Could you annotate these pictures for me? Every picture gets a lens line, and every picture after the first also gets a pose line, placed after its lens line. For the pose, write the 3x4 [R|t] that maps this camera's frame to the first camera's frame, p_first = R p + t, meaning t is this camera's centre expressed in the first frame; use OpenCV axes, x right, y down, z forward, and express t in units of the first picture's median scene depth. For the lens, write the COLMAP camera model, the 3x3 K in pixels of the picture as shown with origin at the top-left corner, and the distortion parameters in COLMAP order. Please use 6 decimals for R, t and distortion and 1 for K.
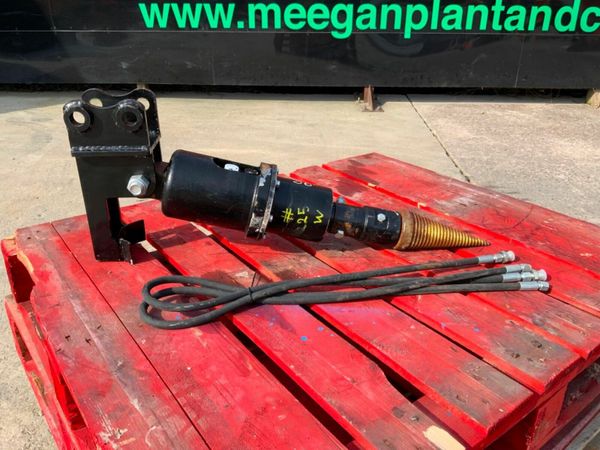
lens RADIAL K [[497.5, 0, 301.3], [0, 497.5, 224.8], [0, 0, 1]] dist [0.081014, -0.161701]
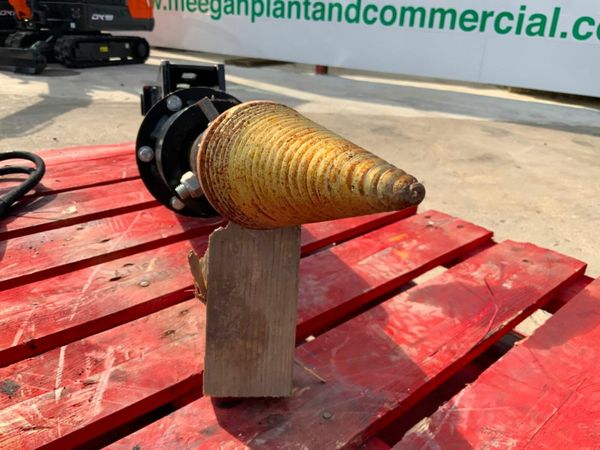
lens RADIAL K [[508.5, 0, 300.1], [0, 508.5, 206.1], [0, 0, 1]] dist [0.082887, -0.179951]
pose [[0.104765, 0.343391, -0.933331, 0.633325], [-0.461769, 0.847990, 0.260159, -0.263904], [0.880792, 0.403728, 0.247407, 1.092430]]
